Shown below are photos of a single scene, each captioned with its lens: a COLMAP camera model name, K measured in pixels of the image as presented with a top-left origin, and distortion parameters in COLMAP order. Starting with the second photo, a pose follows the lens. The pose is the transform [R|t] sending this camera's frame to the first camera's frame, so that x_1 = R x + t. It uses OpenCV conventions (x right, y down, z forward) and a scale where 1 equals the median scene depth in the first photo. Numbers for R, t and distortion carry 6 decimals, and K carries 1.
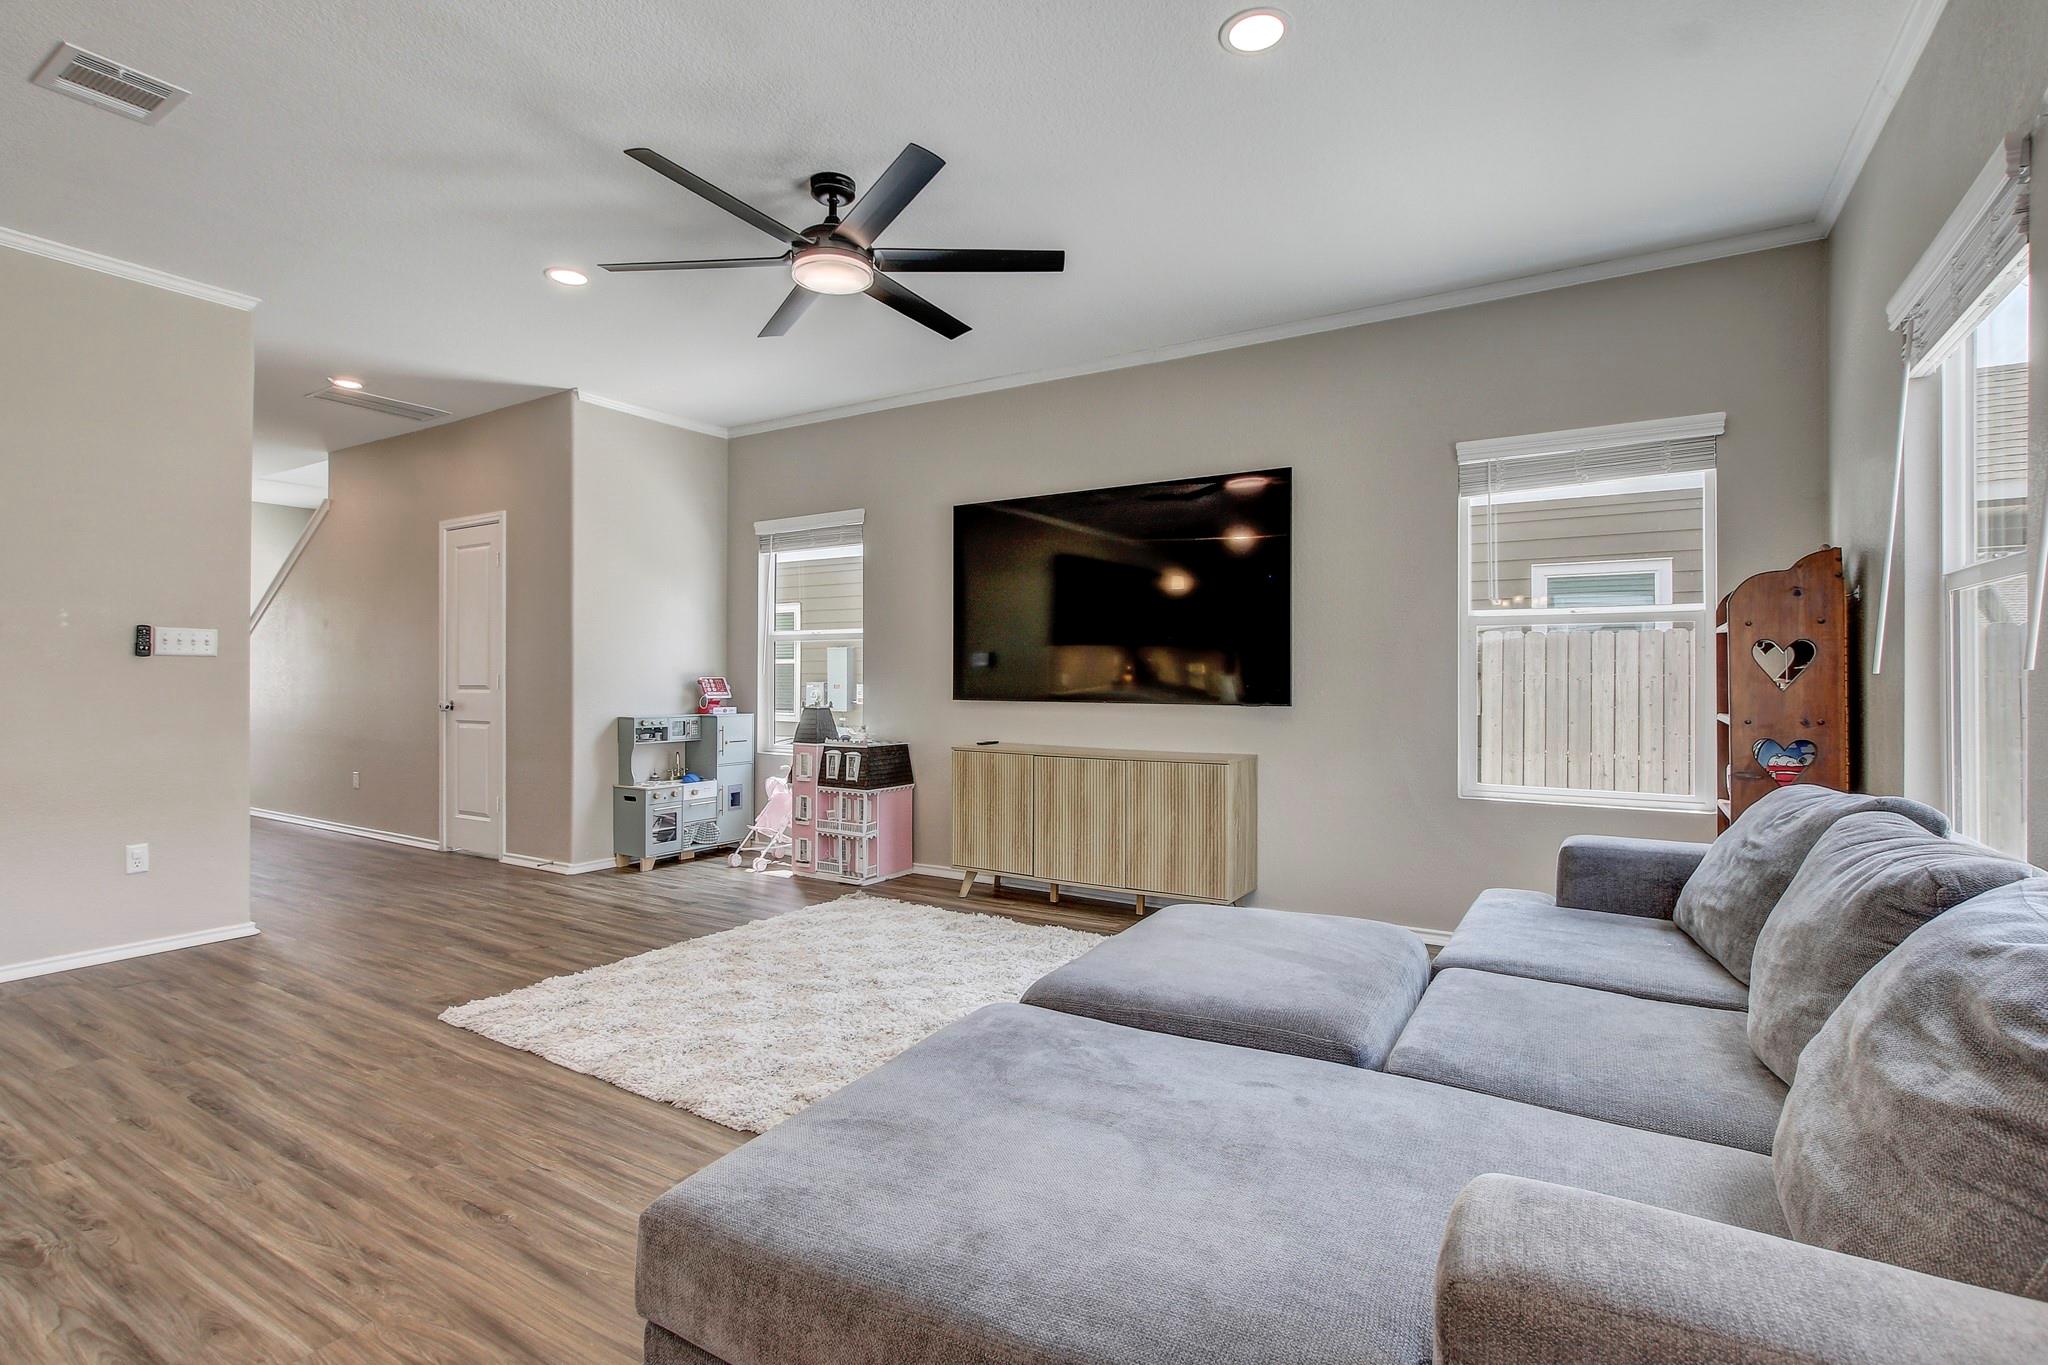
lens RADIAL K [[960.5, 0, 1014.5], [0, 960.5, 678.5], [0, 0, 1]] dist [-0.011545, 0.001875]
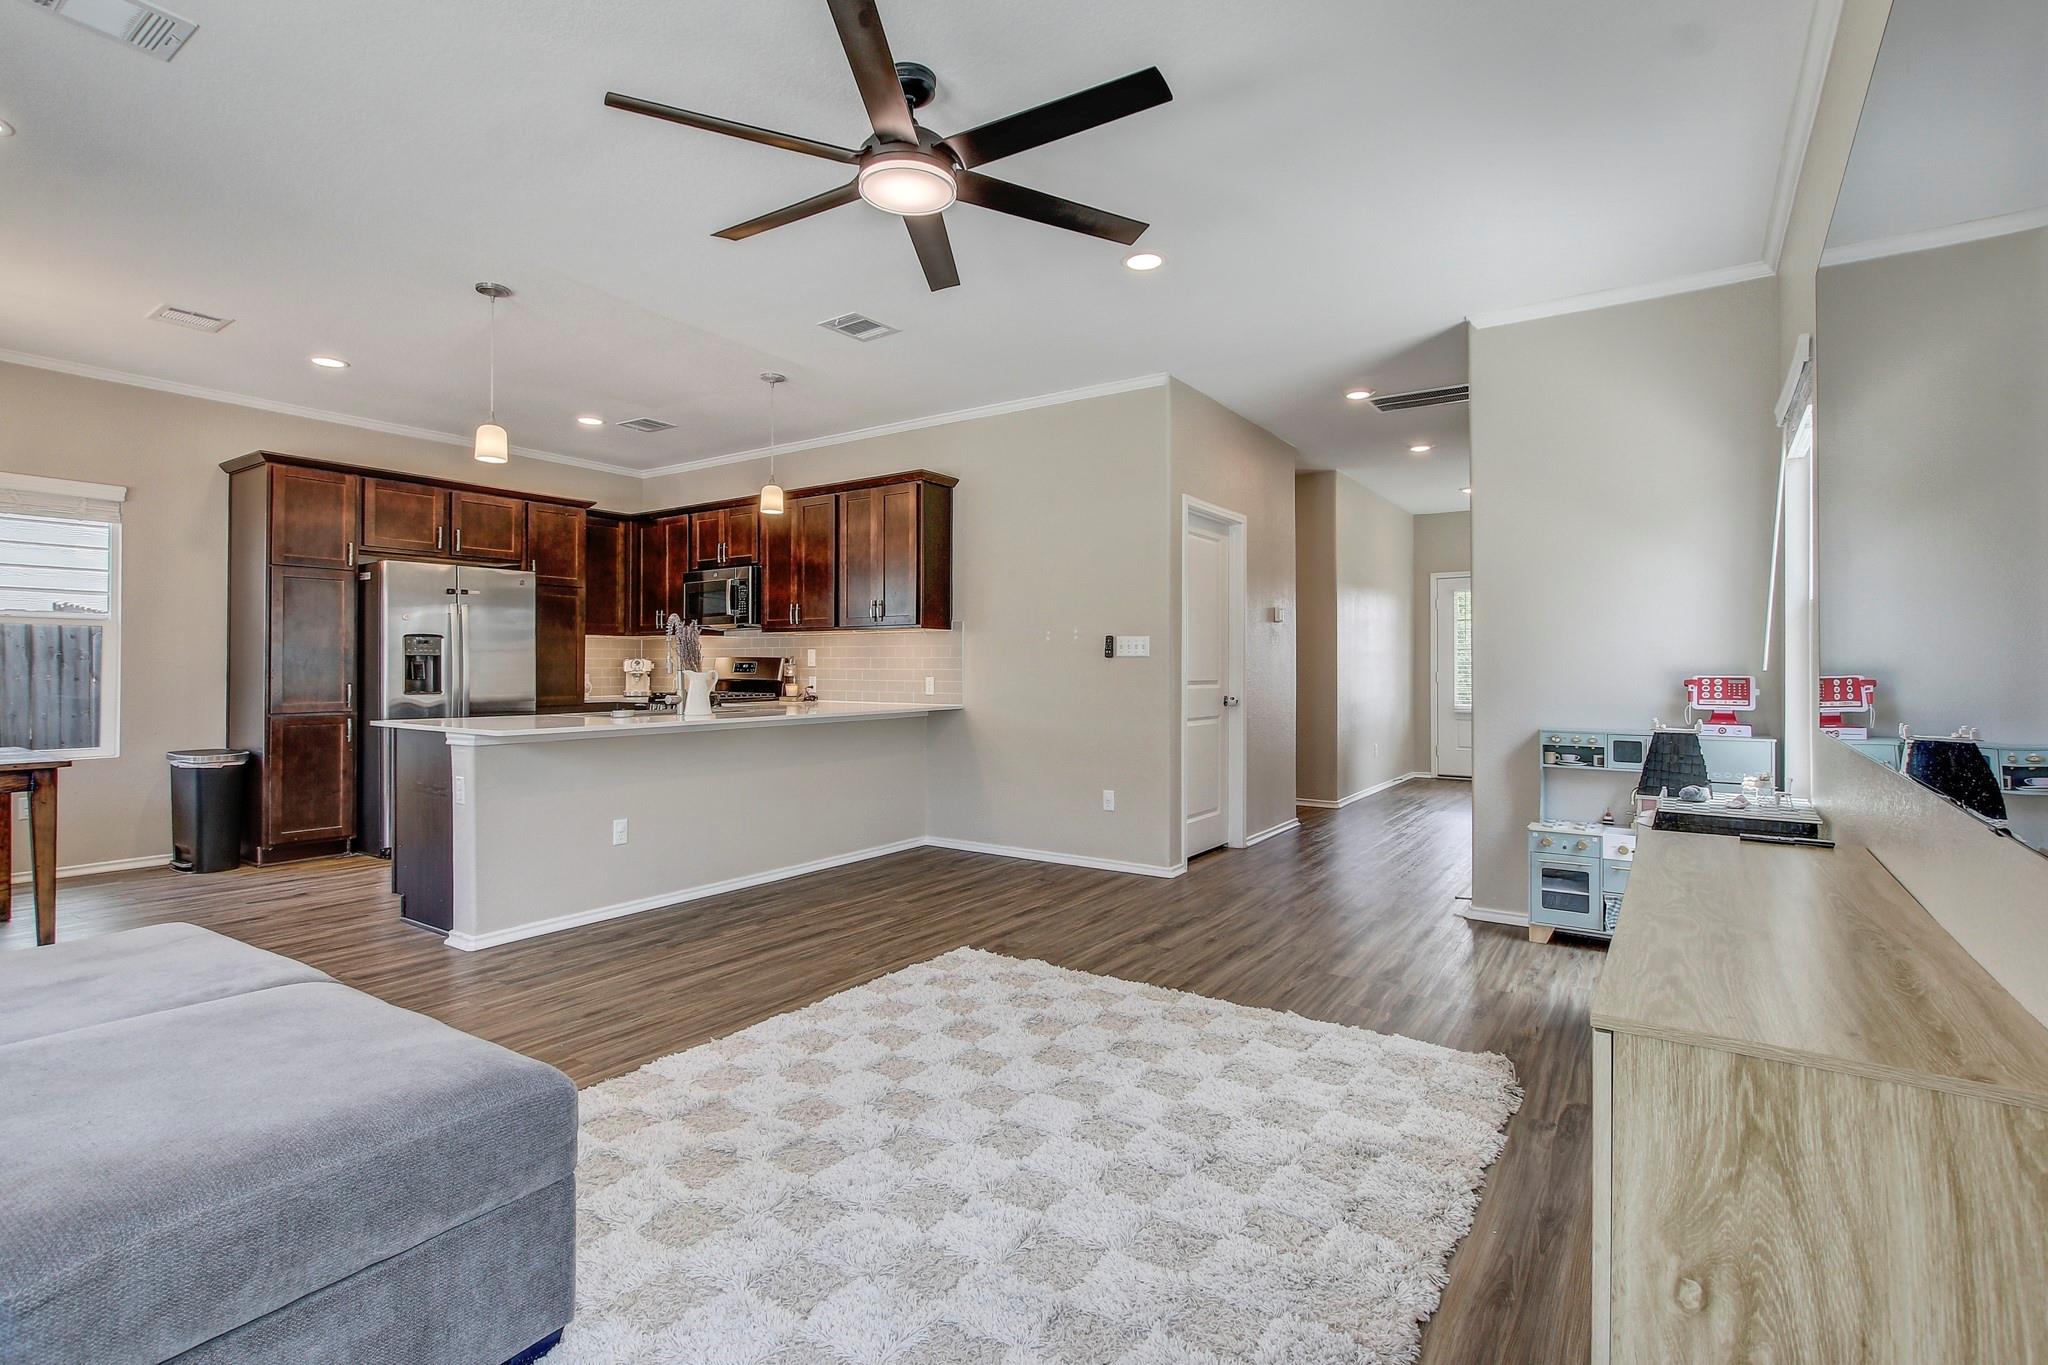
lens RADIAL K [[960.5, 0, 1017.3], [0, 960.5, 662.4], [0, 0, 1]] dist [-0.011545, 0.001875]
pose [[-0.049656, -0.008842, -0.998727, 0.374914], [-0.004713, 0.999952, -0.008619, -0.002661], [0.998755, 0.004279, -0.049696, 0.677668]]
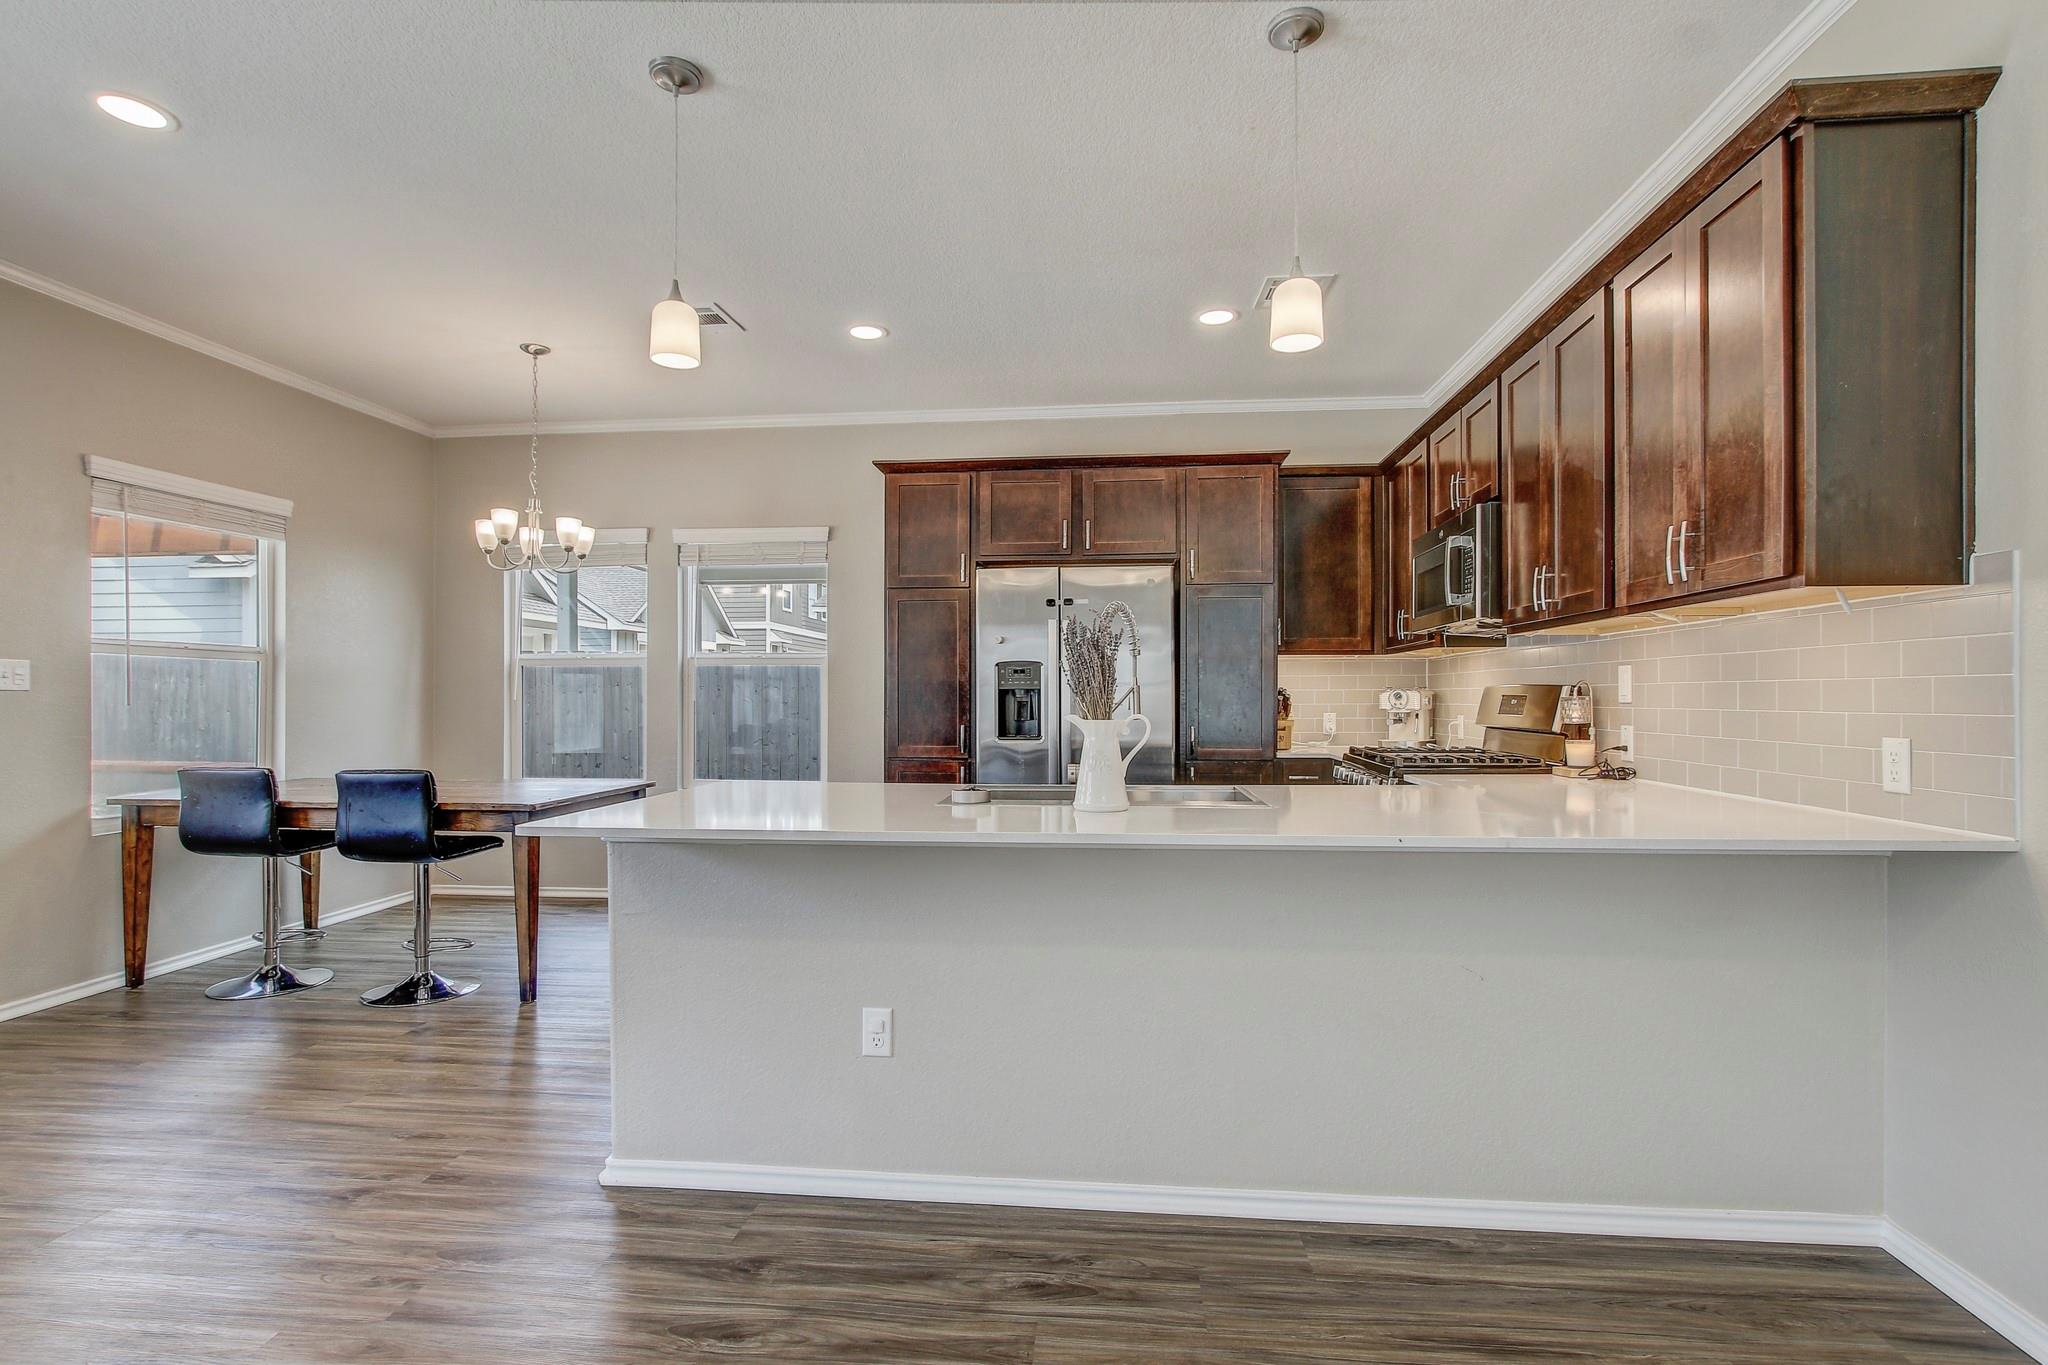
lens RADIAL K [[960.5, 0, 1018.2], [0, 960.5, 695.7], [0, 0, 1]] dist [-0.011545, 0.001875]
pose [[-0.903705, -0.003488, -0.428142, -0.313745], [-0.003239, 0.999994, -0.001310, -0.009791], [0.428144, 0.000203, -0.903711, 0.704671]]
